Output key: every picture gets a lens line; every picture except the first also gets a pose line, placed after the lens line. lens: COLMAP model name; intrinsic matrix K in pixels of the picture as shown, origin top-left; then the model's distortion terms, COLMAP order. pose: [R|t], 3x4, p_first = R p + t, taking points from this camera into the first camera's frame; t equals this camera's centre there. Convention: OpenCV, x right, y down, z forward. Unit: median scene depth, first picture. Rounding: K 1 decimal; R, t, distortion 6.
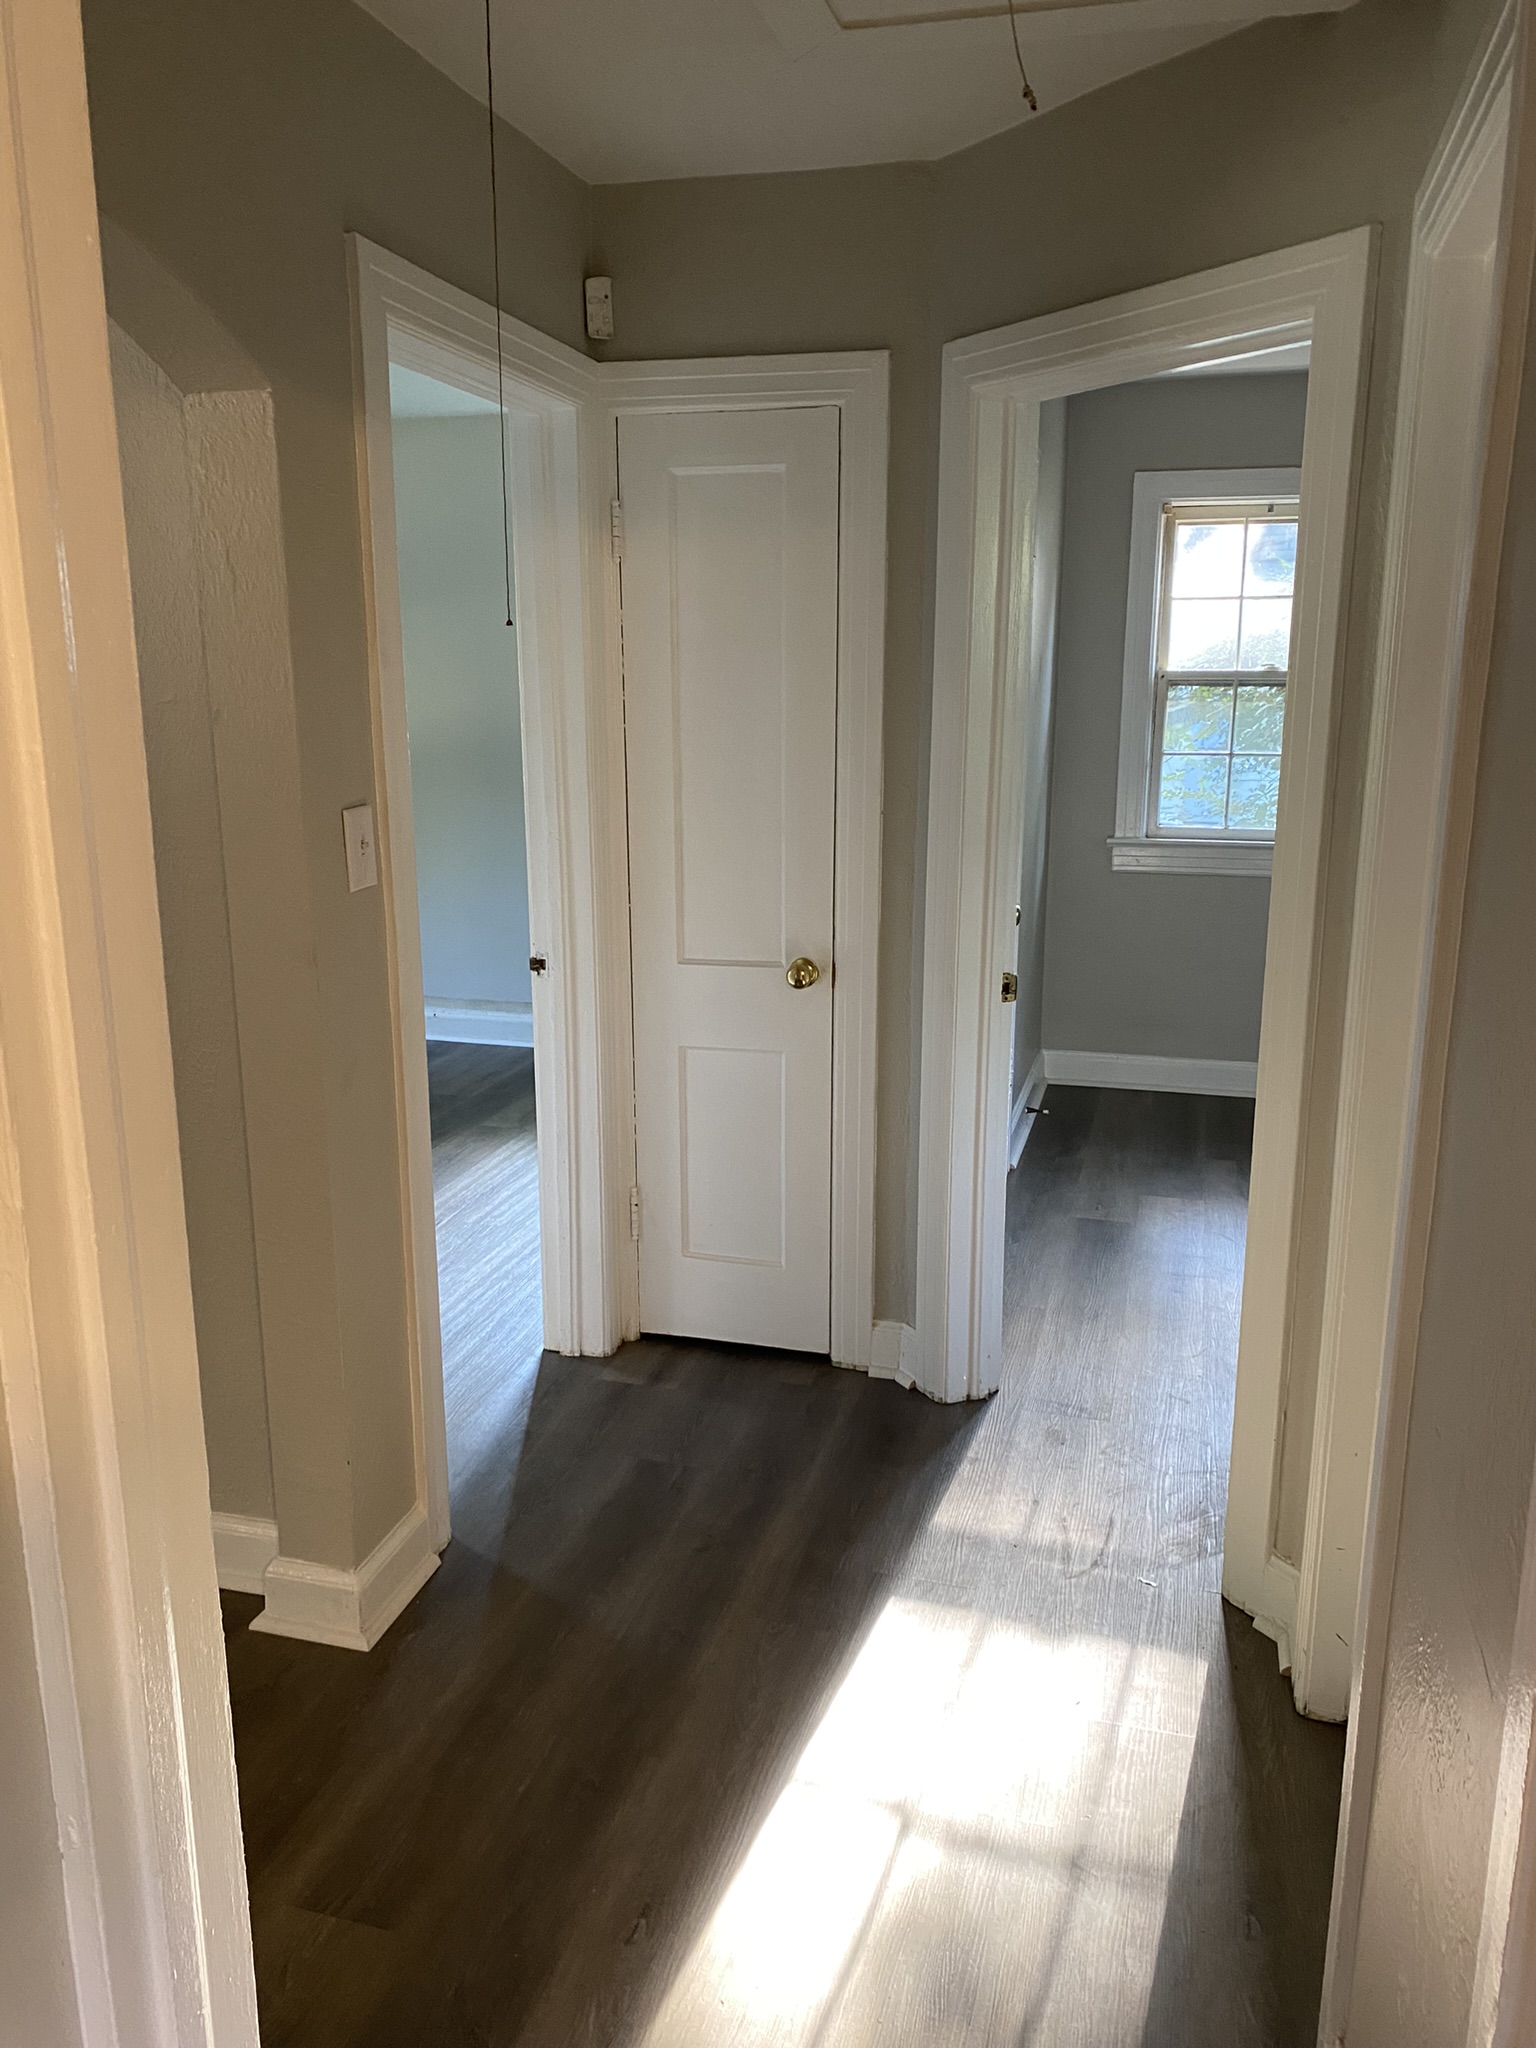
lens RADIAL K [[1532.1, 0, 768.0], [0, 1532.1, 1024.0], [0, 0, 1]] dist [0.056439, -0.099821]
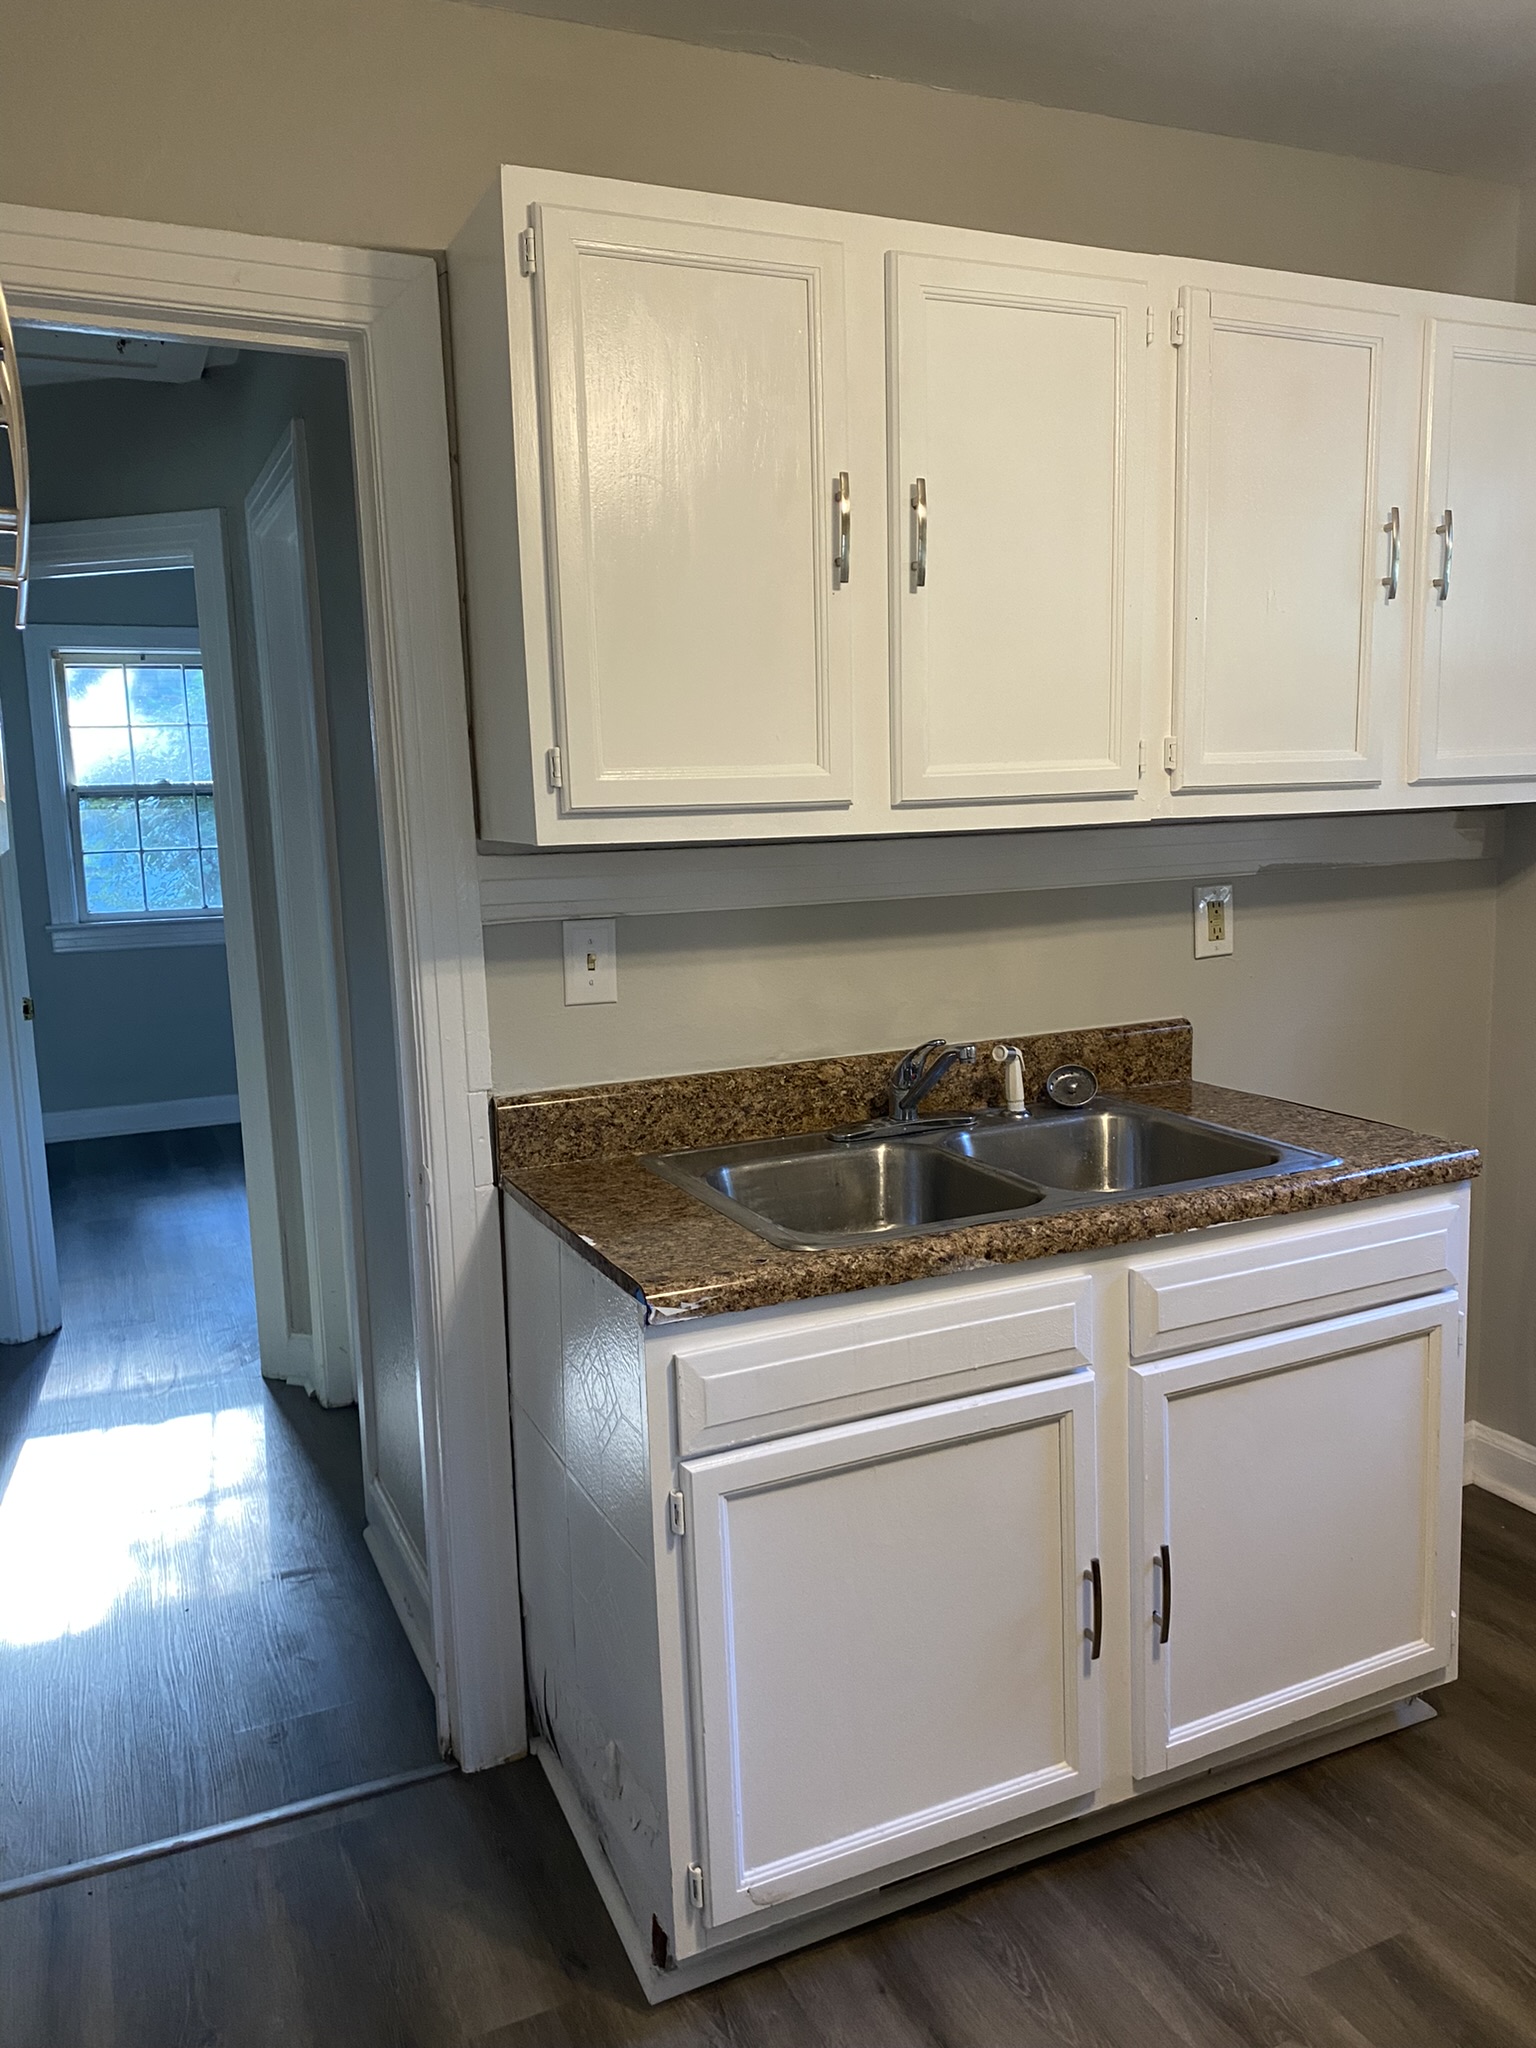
lens RADIAL K [[1532.1, 0, 768.0], [0, 1532.1, 1024.0], [0, 0, 1]] dist [0.056439, -0.099821]
pose [[0.761555, -0.119909, 0.636911, -0.145608], [0.173087, 0.984670, -0.021580, 0.090570], [-0.624559, 0.126676, 0.770635, -0.298647]]
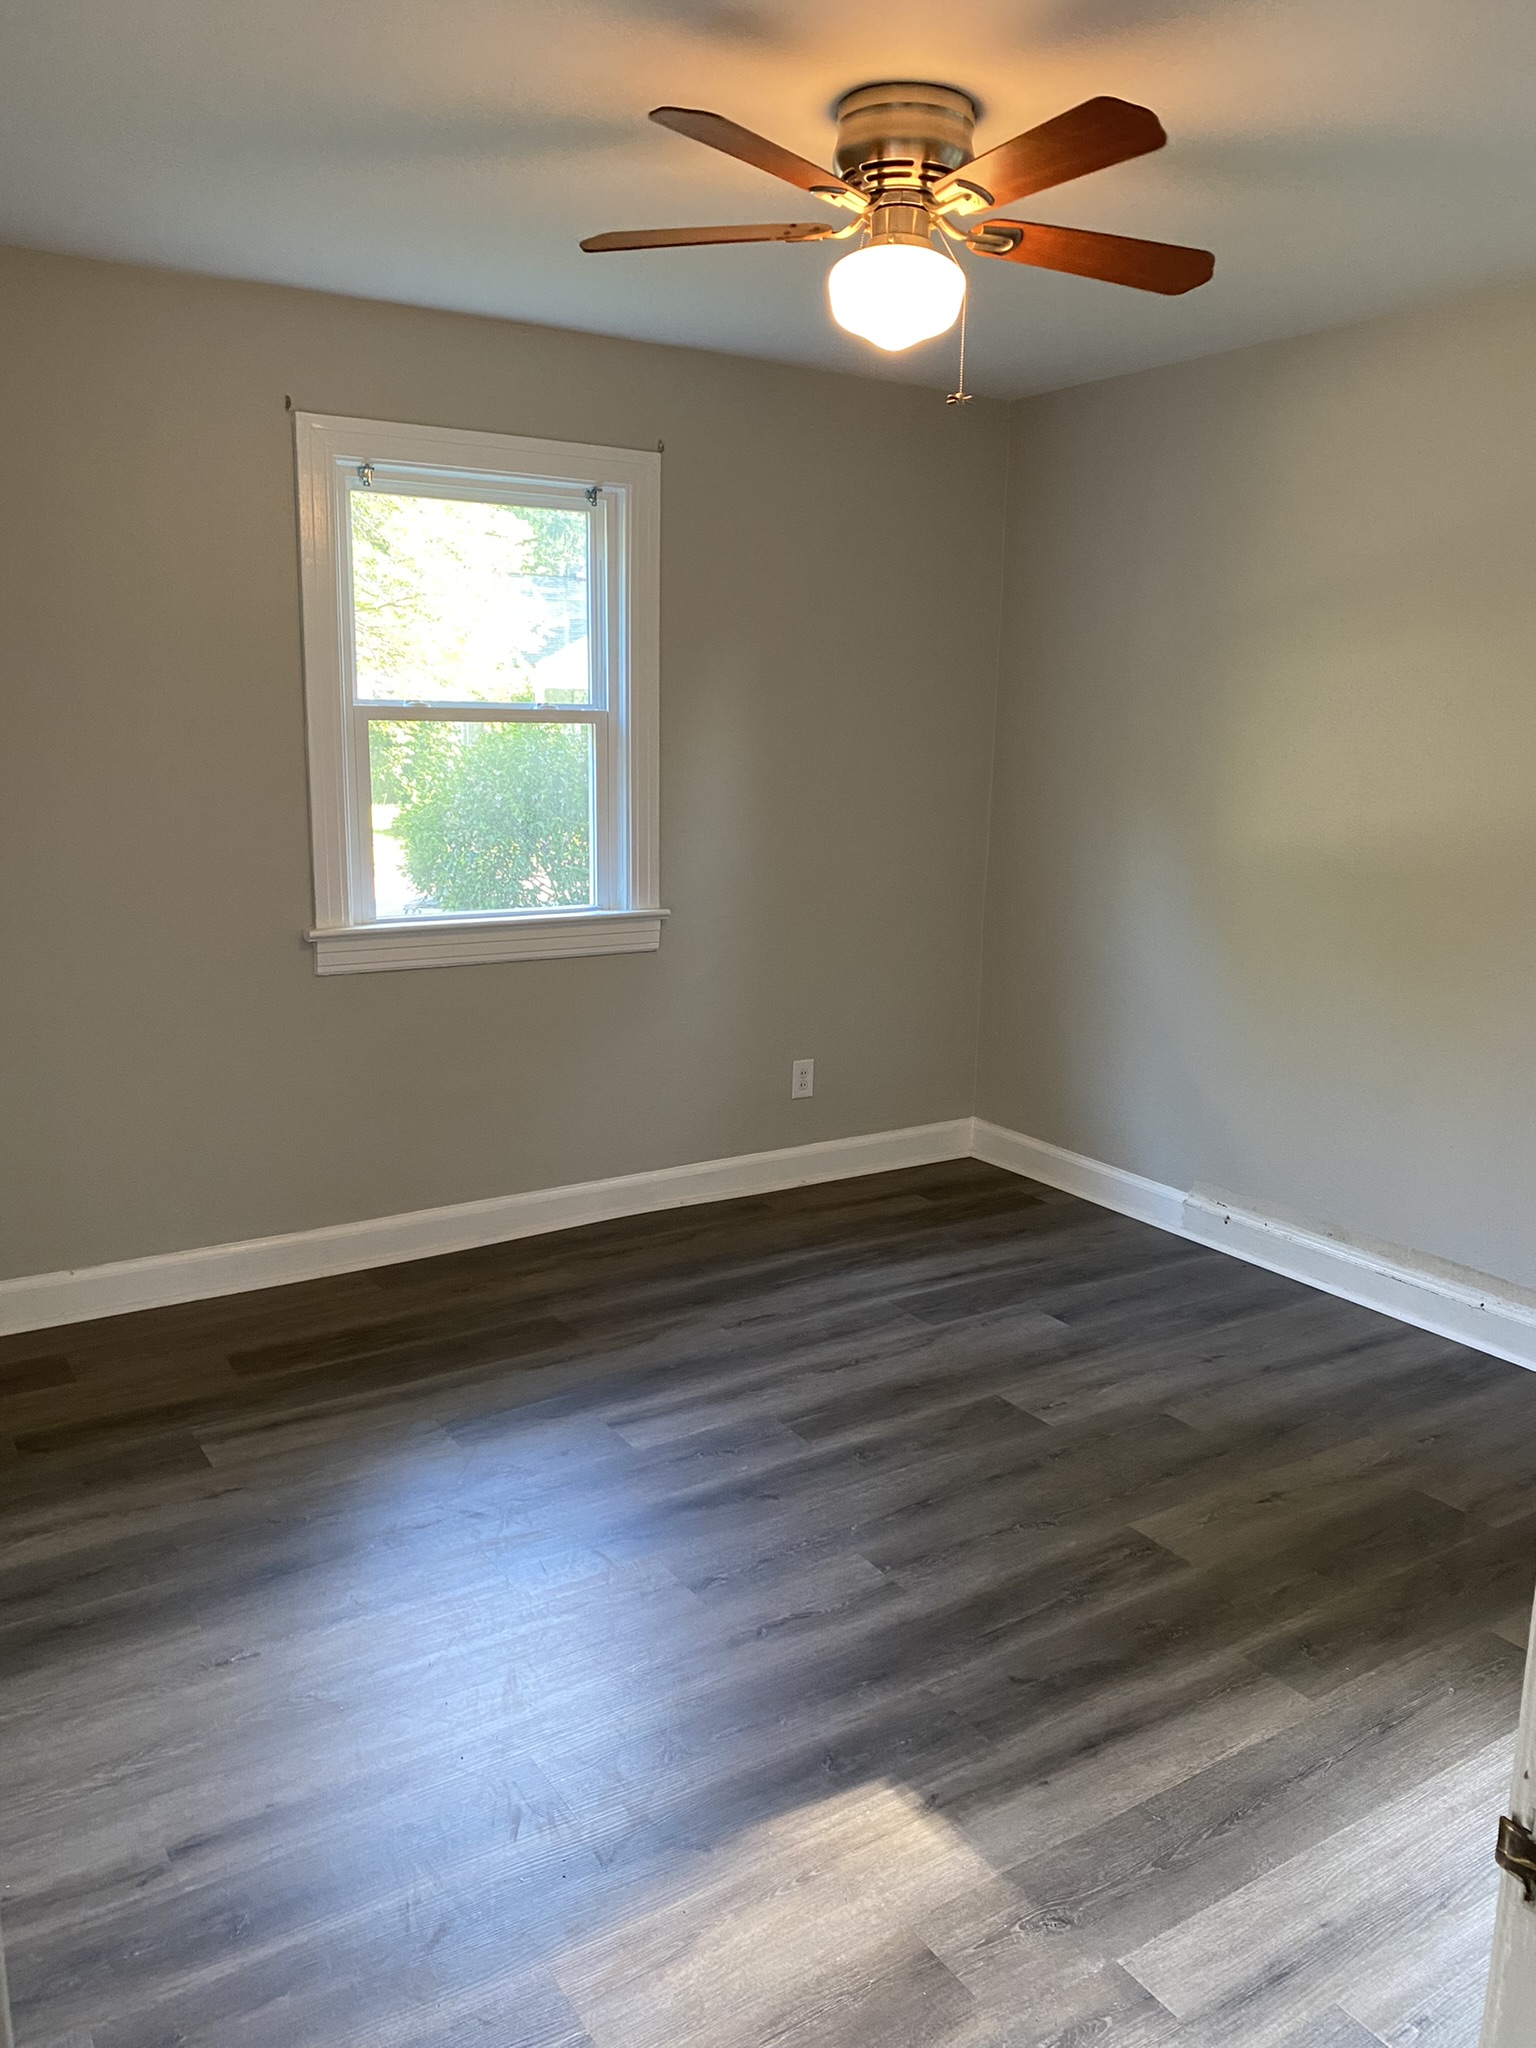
lens RADIAL K [[1532.1, 0, 768.0], [0, 1532.1, 1024.0], [0, 0, 1]] dist [0.056439, -0.099821]
pose [[0.668092, -0.141390, 0.730521, -0.194880], [0.140812, 0.988064, 0.062459, -0.113029], [-0.730633, 0.061138, 0.680027, 0.450963]]
